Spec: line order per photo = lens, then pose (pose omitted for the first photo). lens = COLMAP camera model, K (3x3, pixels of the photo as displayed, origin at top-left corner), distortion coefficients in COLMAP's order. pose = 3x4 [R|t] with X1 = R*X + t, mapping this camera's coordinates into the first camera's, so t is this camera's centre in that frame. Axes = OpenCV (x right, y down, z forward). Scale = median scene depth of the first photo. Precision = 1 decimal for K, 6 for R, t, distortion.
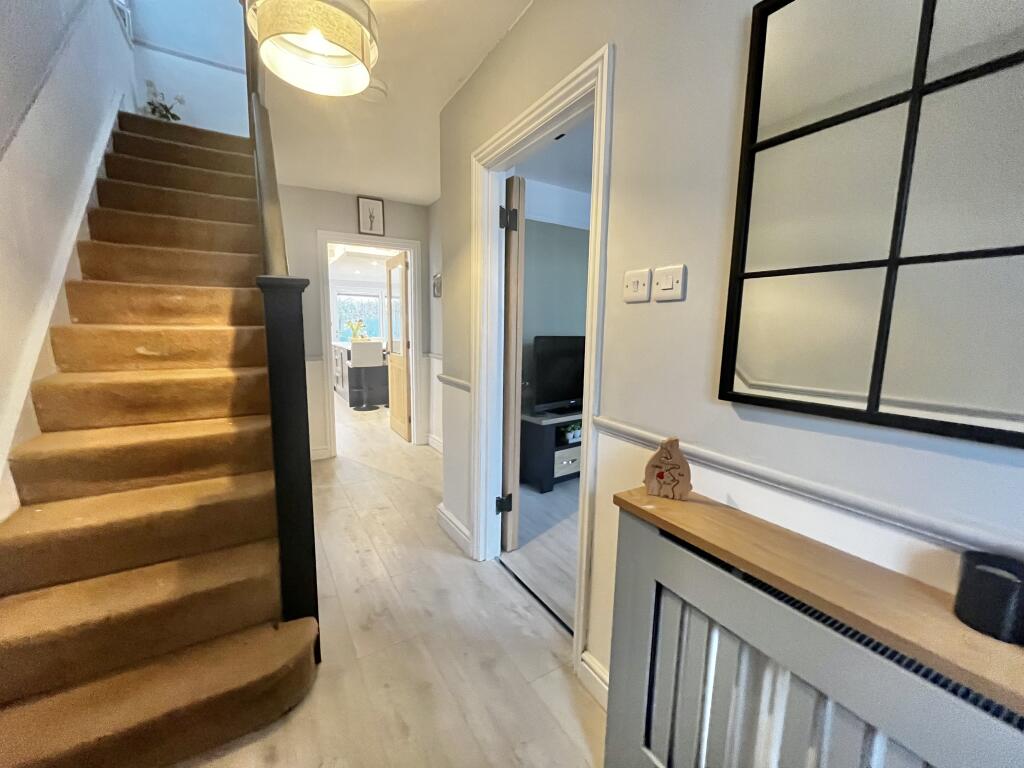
lens RADIAL K [[415.6, 0, 511.1], [0, 415.6, 386.5], [0, 0, 1]] dist [-0.001948, -0.000307]
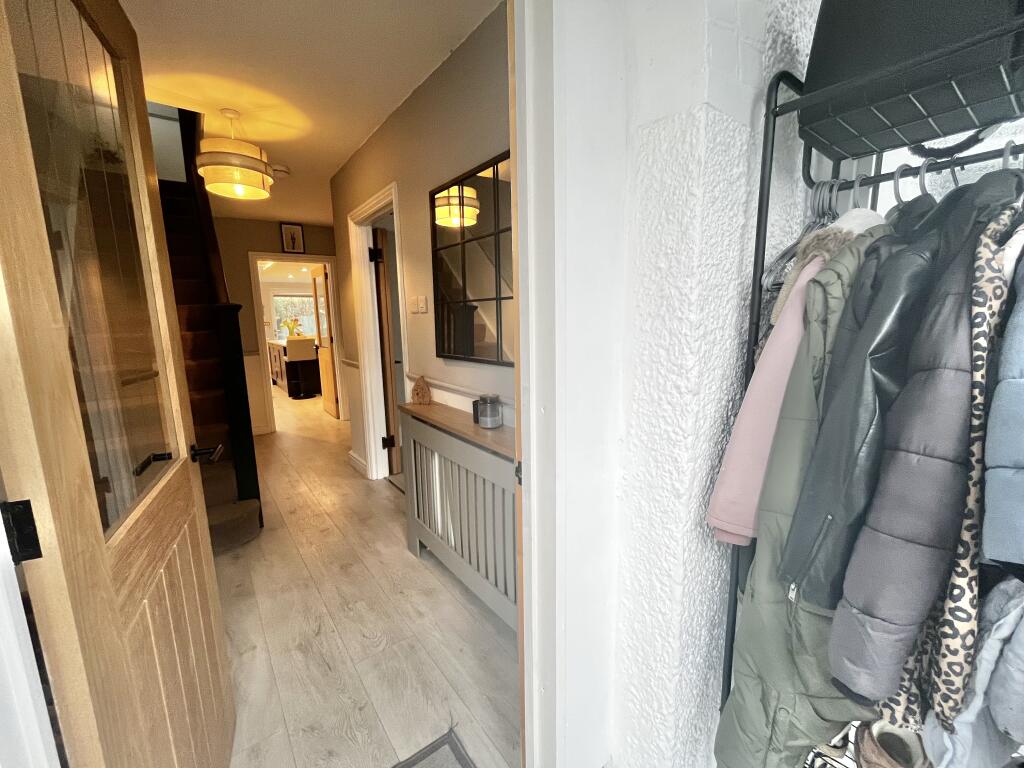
lens RADIAL K [[415.6, 0, 512.5], [0, 415.6, 383.8], [0, 0, 1]] dist [-0.001948, -0.000307]
pose [[0.992888, -0.050881, 0.107629, 0.243611], [0.049235, 0.998627, 0.017902, 0.057324], [-0.108392, -0.012476, 0.994030, -0.480119]]
